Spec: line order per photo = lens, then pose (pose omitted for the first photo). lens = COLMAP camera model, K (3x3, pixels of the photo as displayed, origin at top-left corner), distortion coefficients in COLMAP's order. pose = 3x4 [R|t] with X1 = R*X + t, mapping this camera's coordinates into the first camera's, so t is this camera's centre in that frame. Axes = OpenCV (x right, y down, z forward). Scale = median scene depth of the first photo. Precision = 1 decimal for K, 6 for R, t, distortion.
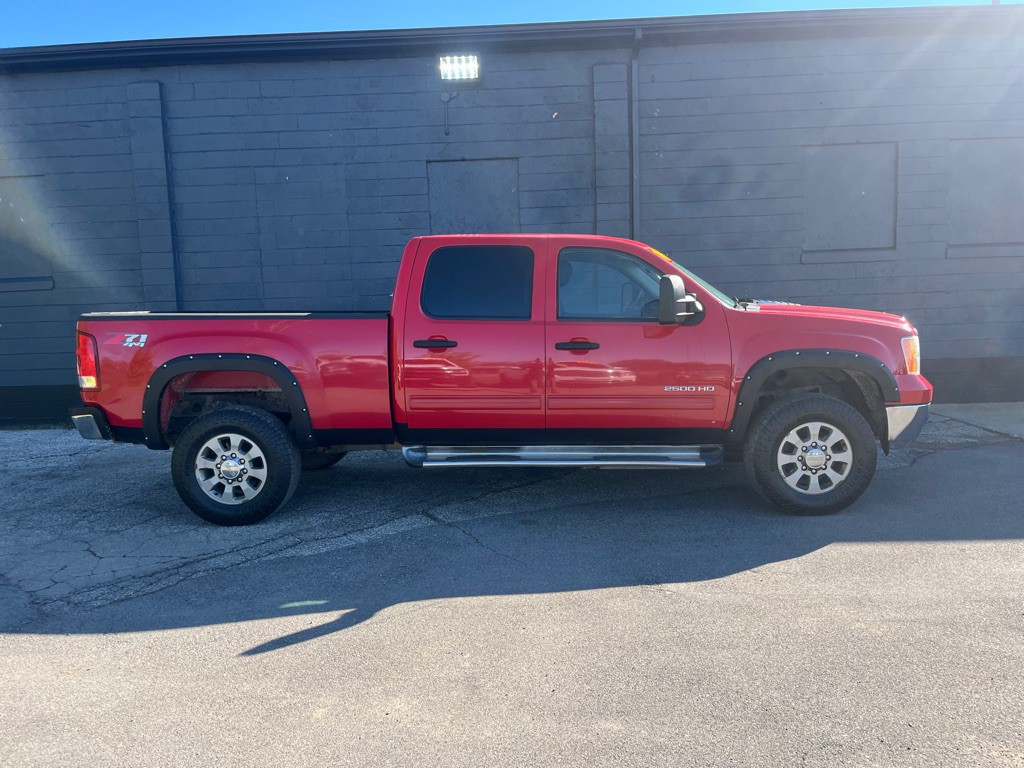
lens RADIAL K [[767.2, 0, 514.7], [0, 767.2, 395.8], [0, 0, 1]] dist [0.050071, -0.068425]
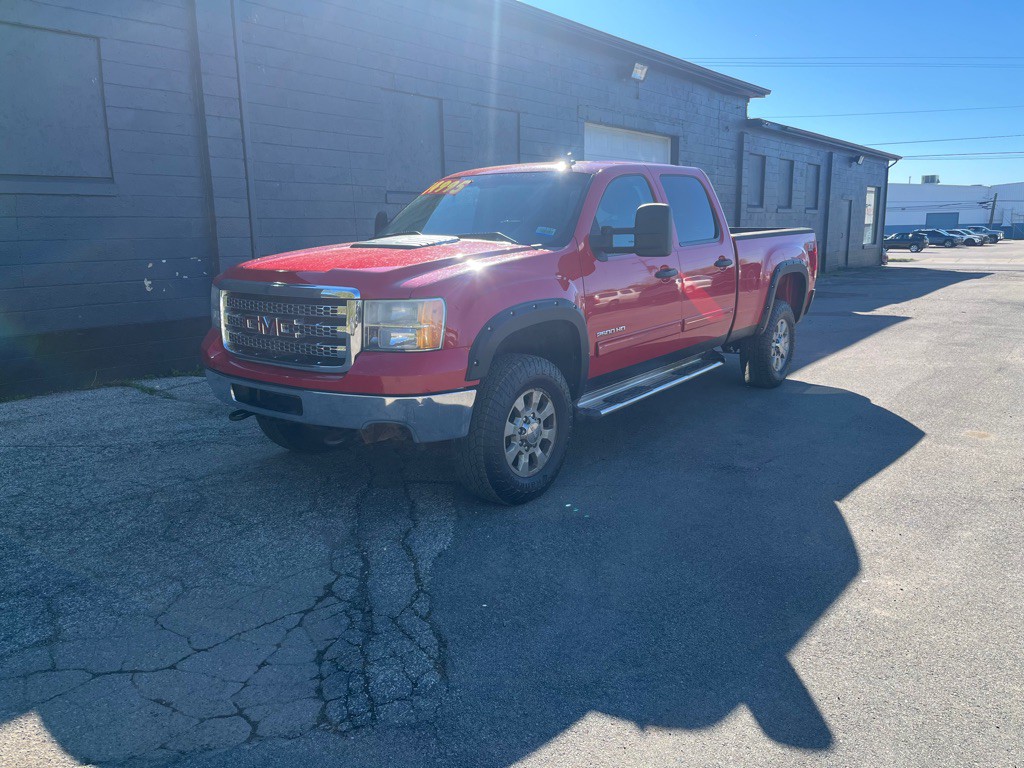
lens RADIAL K [[767.2, 0, 514.7], [0, 767.2, 395.8], [0, 0, 1]] dist [0.050071, -0.068425]
pose [[0.589238, -0.144275, 0.794974, -0.737778], [0.088982, 0.989530, 0.113629, -0.026380], [-0.803045, 0.003784, 0.595906, 0.422558]]
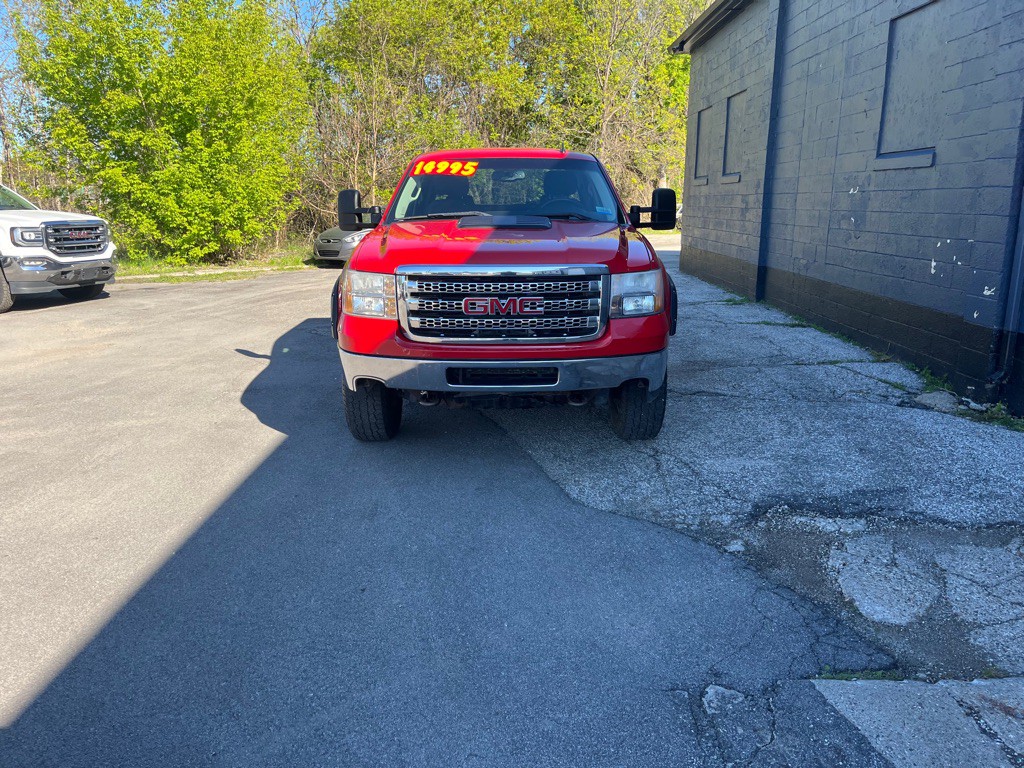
lens RADIAL K [[772.4, 0, 526.6], [0, 772.4, 383.3], [0, 0, 1]] dist [0.058813, -0.080492]
pose [[0.046955, 0.260008, -0.964464, 1.340412], [-0.121759, 0.959819, 0.252828, -0.190140], [0.991448, 0.105561, 0.076726, 1.111228]]
